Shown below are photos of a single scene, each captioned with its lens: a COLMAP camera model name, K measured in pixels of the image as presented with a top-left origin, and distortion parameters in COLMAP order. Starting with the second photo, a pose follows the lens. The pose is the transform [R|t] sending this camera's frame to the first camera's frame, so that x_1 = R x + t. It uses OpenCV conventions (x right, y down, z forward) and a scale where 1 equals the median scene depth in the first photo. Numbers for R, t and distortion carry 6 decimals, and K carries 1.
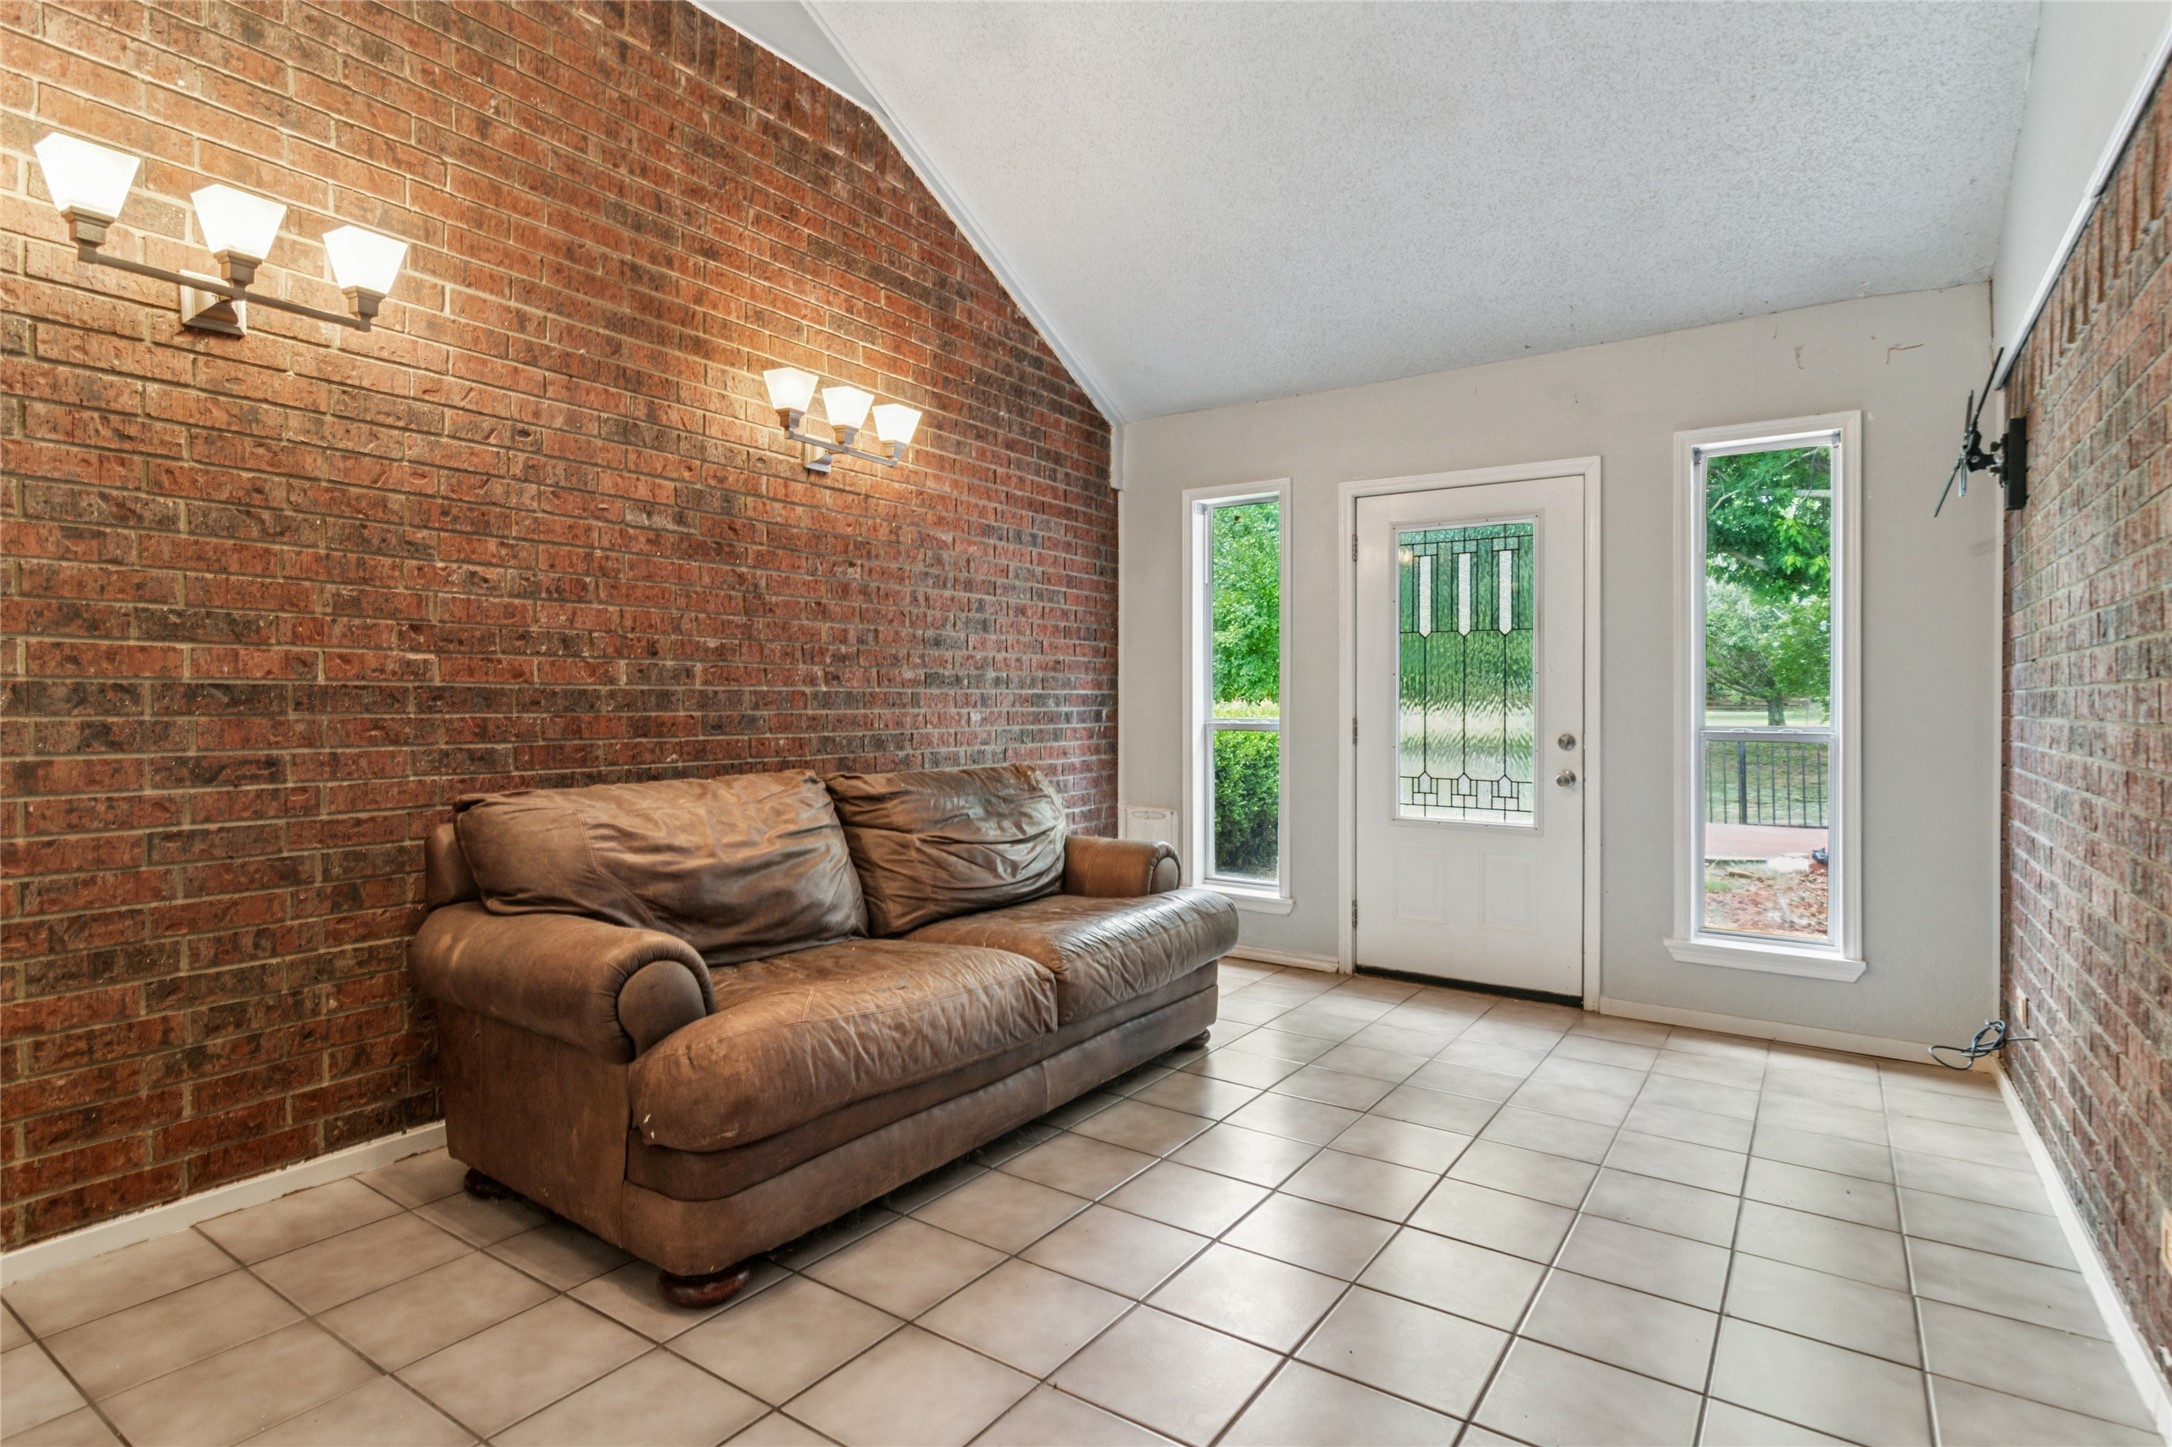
lens RADIAL K [[1073.6, 0, 1090.8], [0, 1073.6, 718.1], [0, 0, 1]] dist [-0.004605, 0.003110]
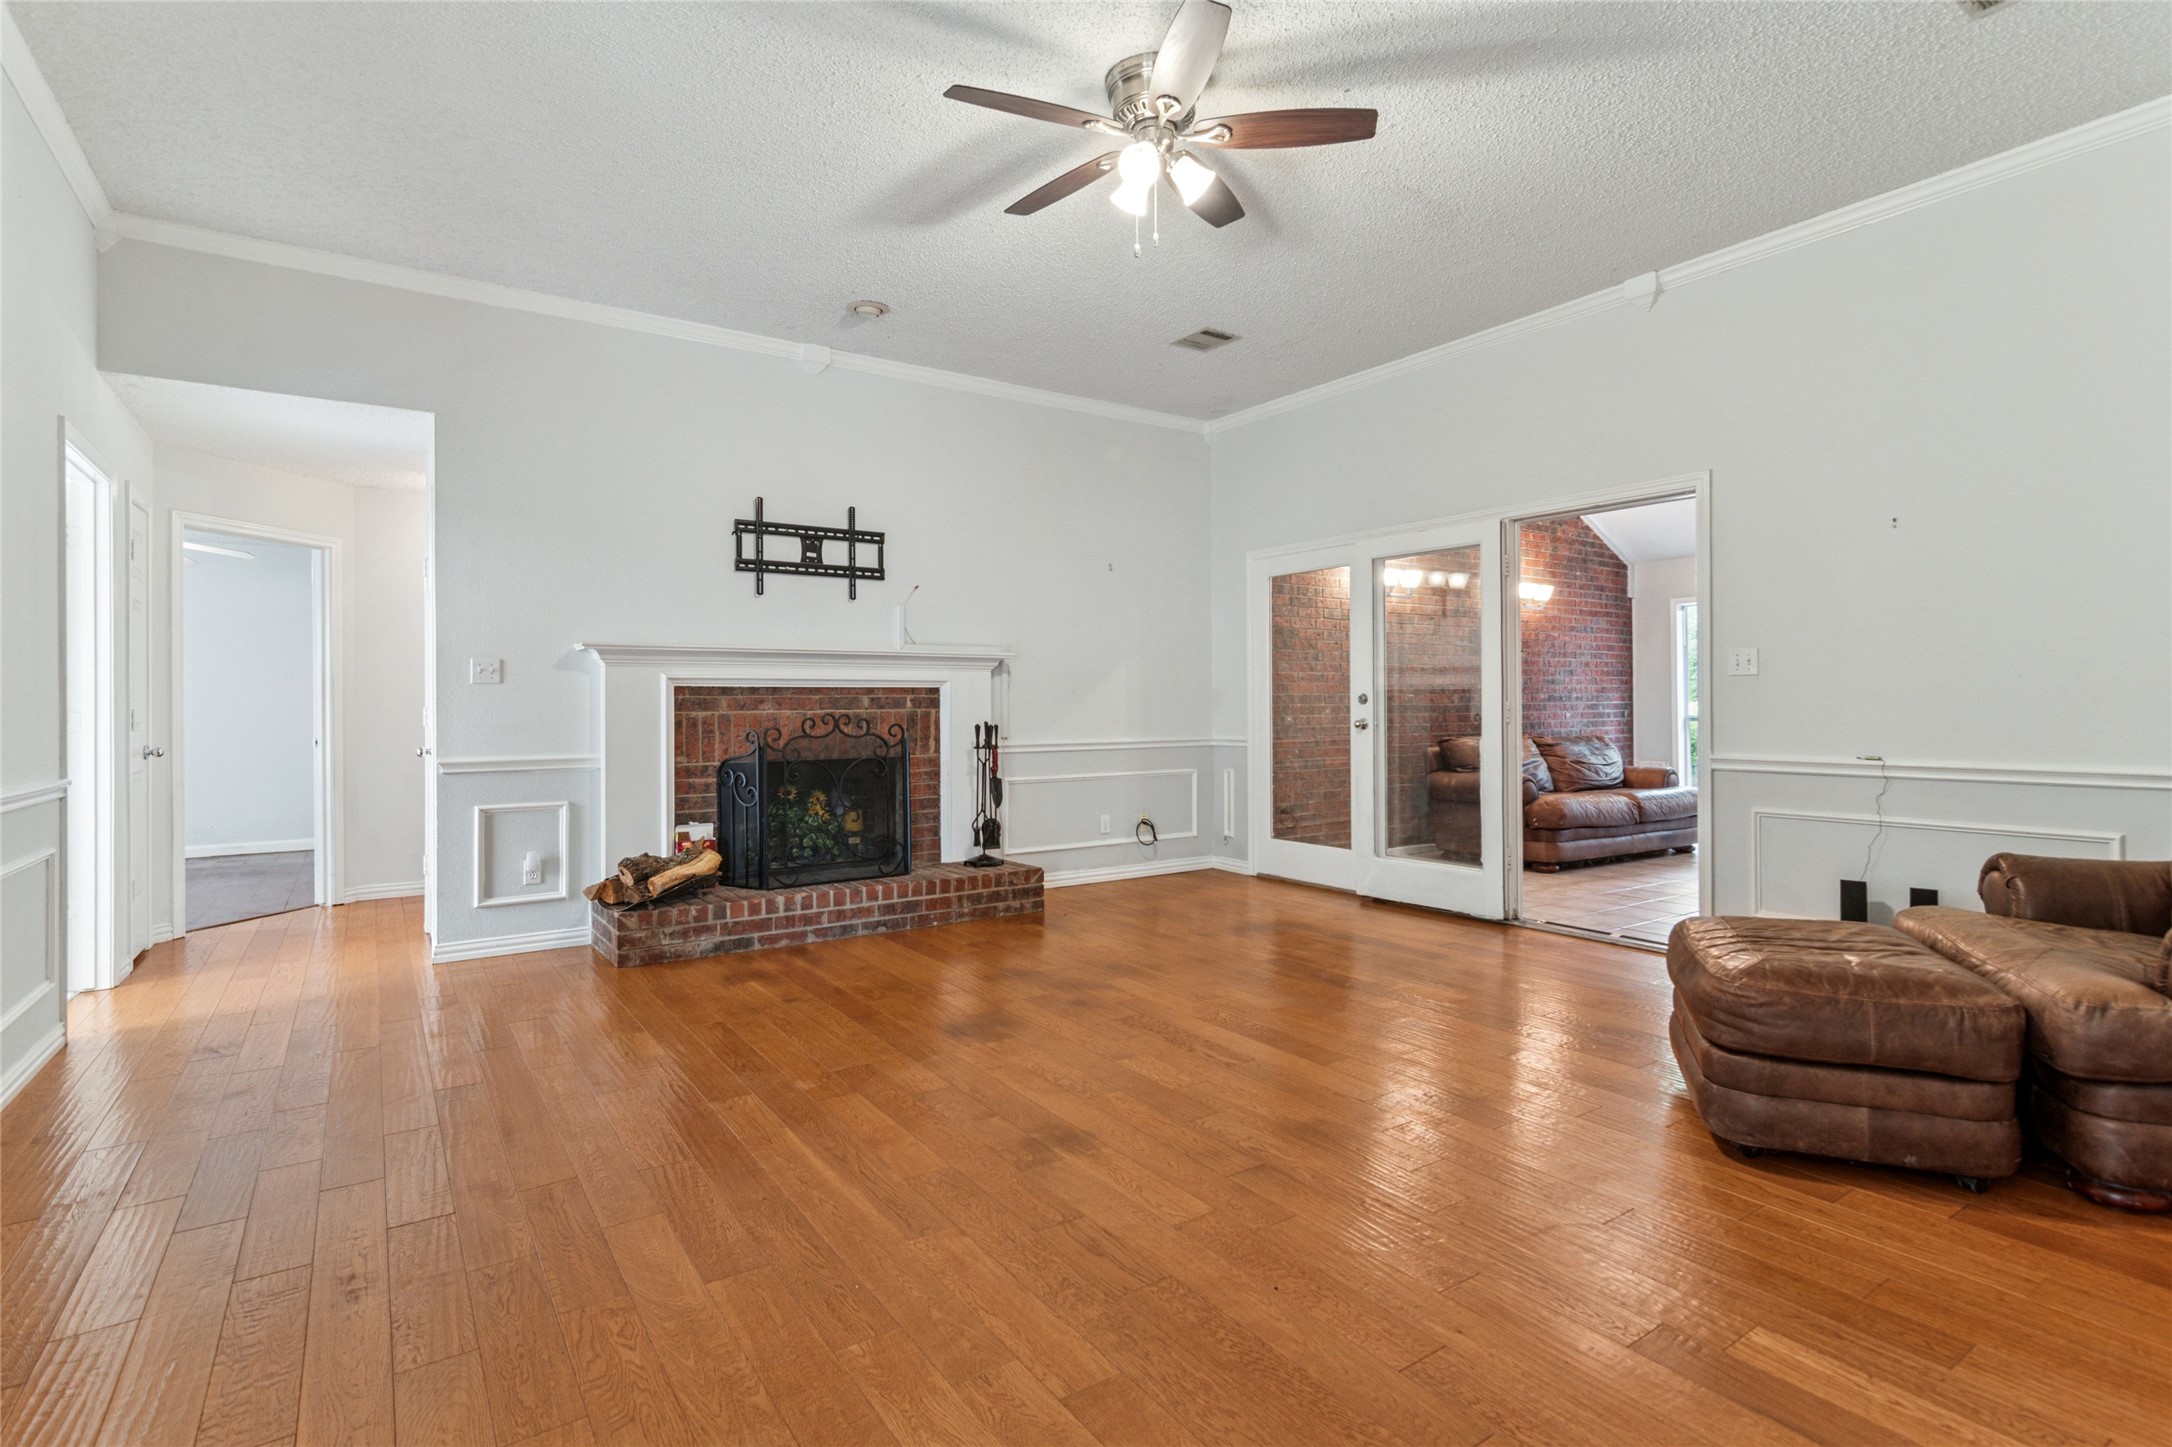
lens RADIAL K [[1073.6, 0, 1088.8], [0, 1073.6, 705.3], [0, 0, 1]] dist [-0.004605, 0.003110]
pose [[0.932469, -0.006860, -0.361185, -0.213609], [0.001780, 0.999895, -0.014395, 0.008784], [0.361246, 0.012780, 0.932383, -1.300725]]
